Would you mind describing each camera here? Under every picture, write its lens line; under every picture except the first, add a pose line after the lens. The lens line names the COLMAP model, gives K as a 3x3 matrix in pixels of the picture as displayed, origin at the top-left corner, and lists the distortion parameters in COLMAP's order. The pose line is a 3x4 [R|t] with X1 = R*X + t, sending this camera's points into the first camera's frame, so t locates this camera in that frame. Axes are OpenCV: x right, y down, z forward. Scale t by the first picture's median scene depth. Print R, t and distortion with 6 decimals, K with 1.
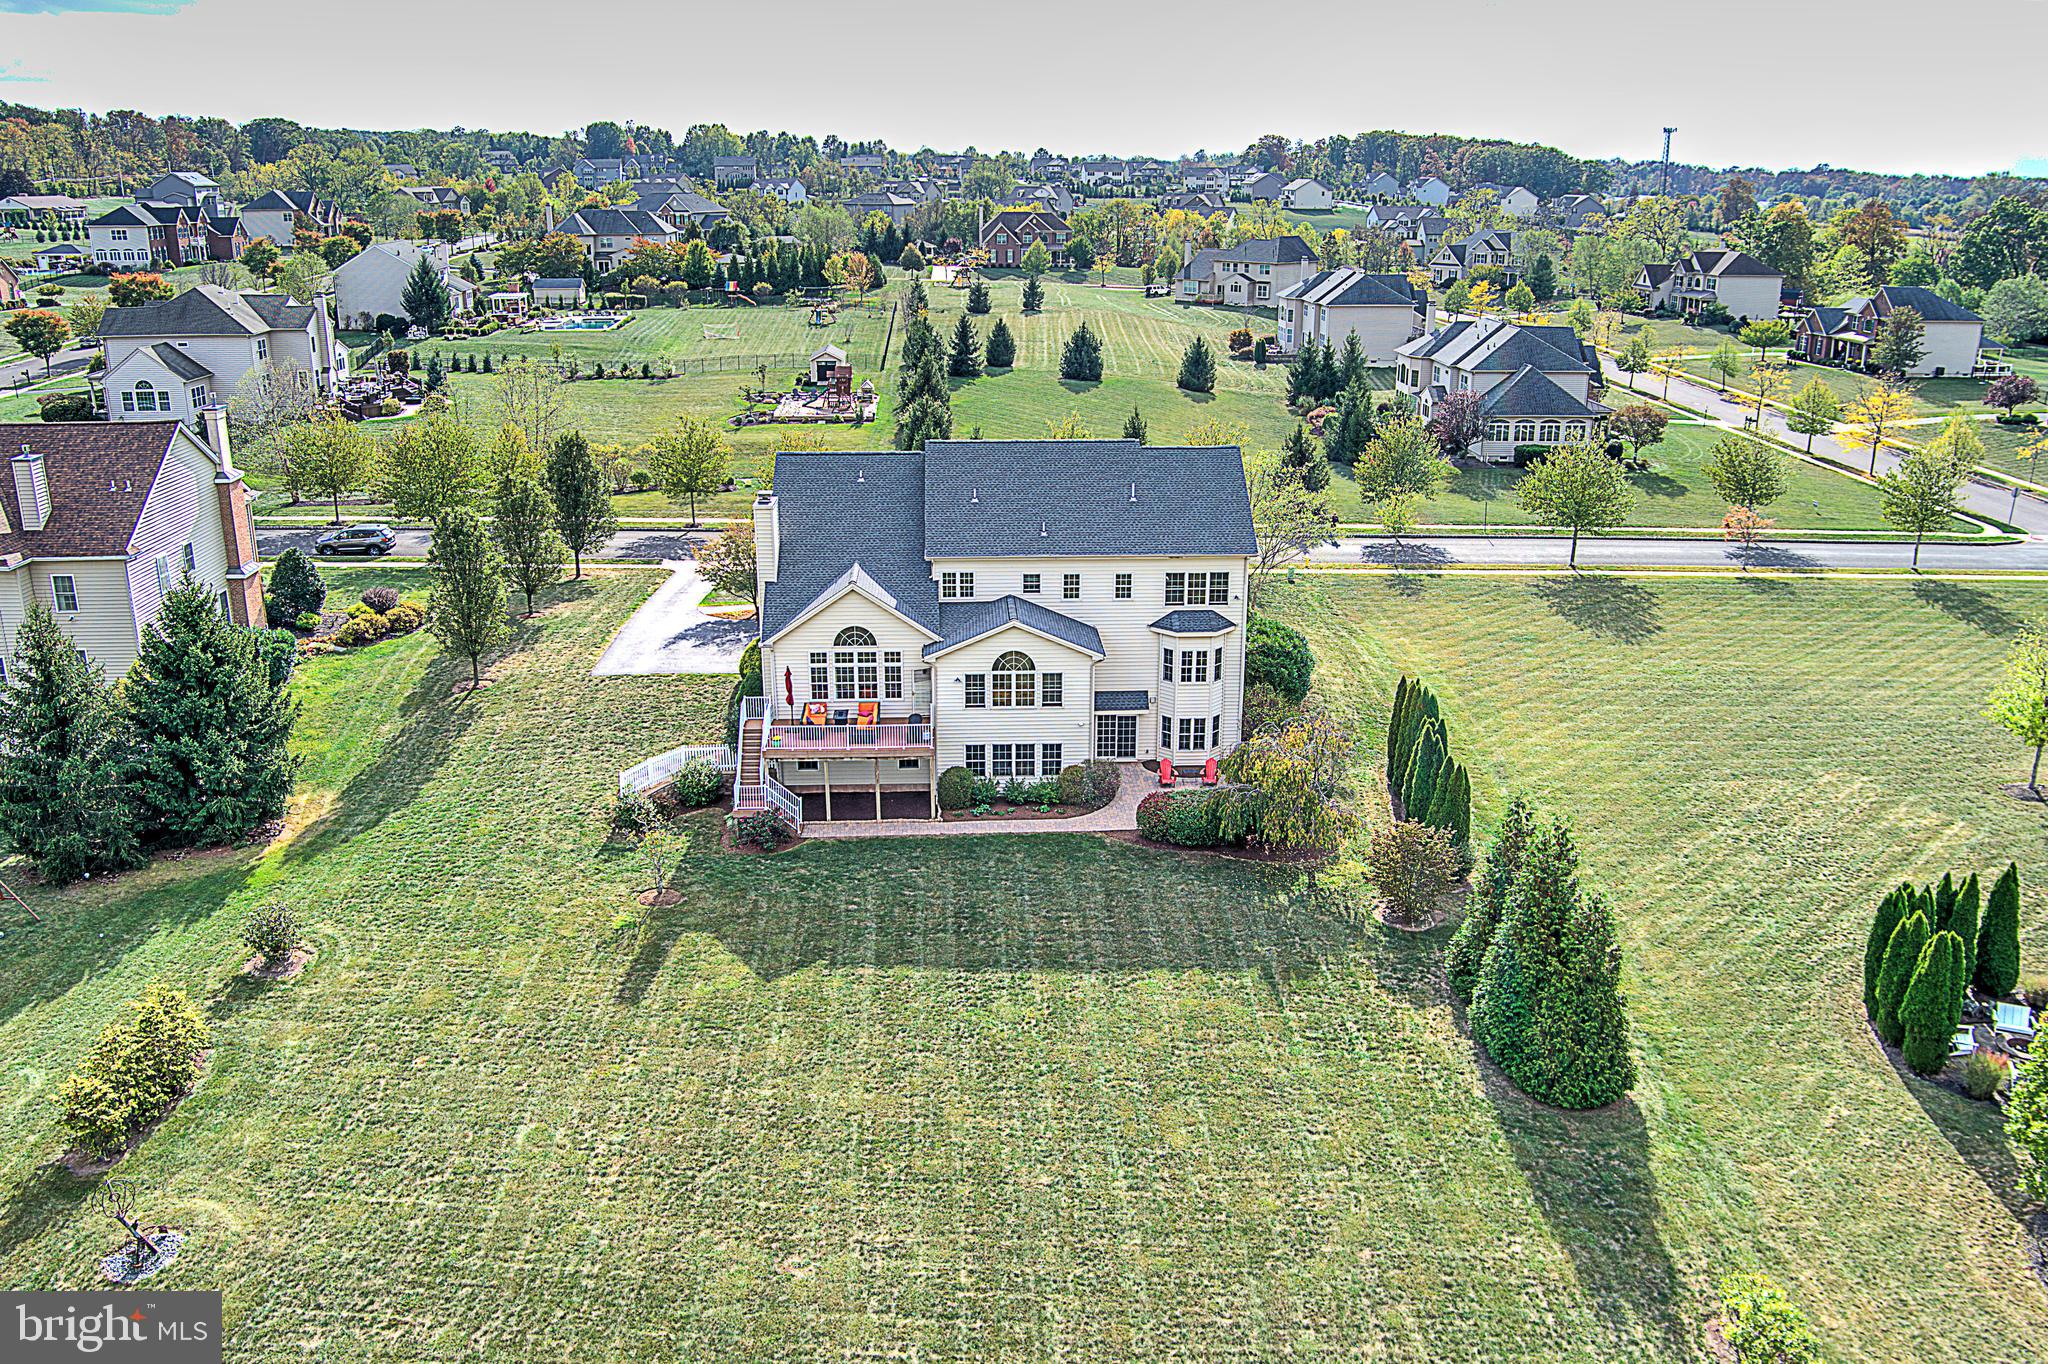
lens RADIAL K [[1582.2, 0, 1024.0], [0, 1582.2, 682.0], [0, 0, 1]] dist [0.157836, -0.228627]
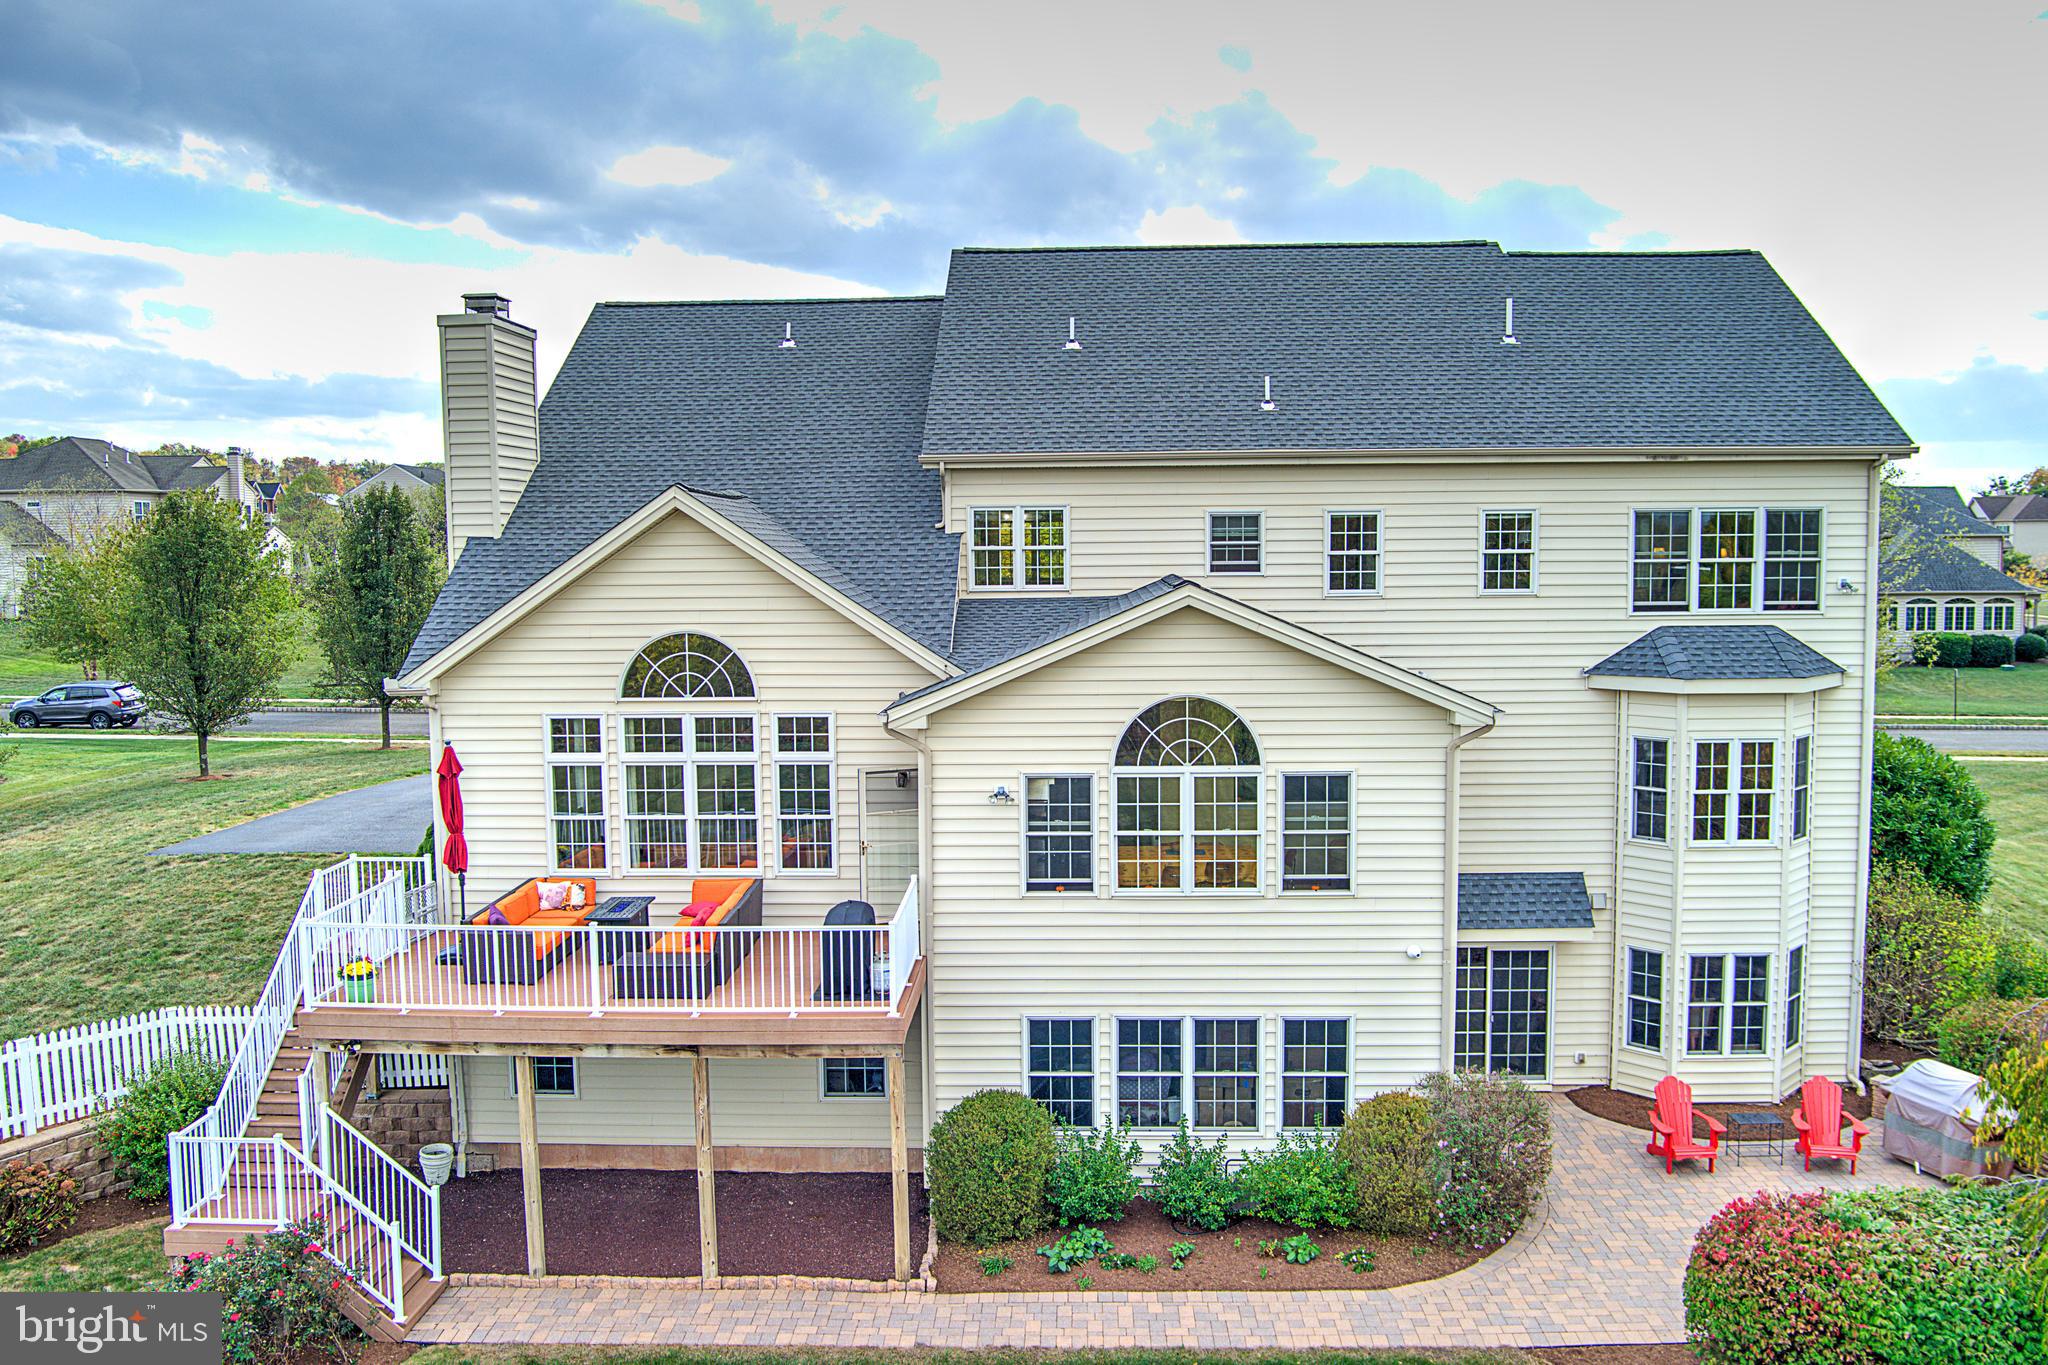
lens RADIAL K [[1731.3, 0, 1027.9], [0, 1731.3, 645.4], [0, 0, 1]] dist [-0.005729, -0.160802]
pose [[0.996541, -0.005427, -0.082924, -0.009163], [-0.012905, 0.975653, -0.218939, 0.042599], [0.082093, 0.219252, 0.972208, 0.663666]]
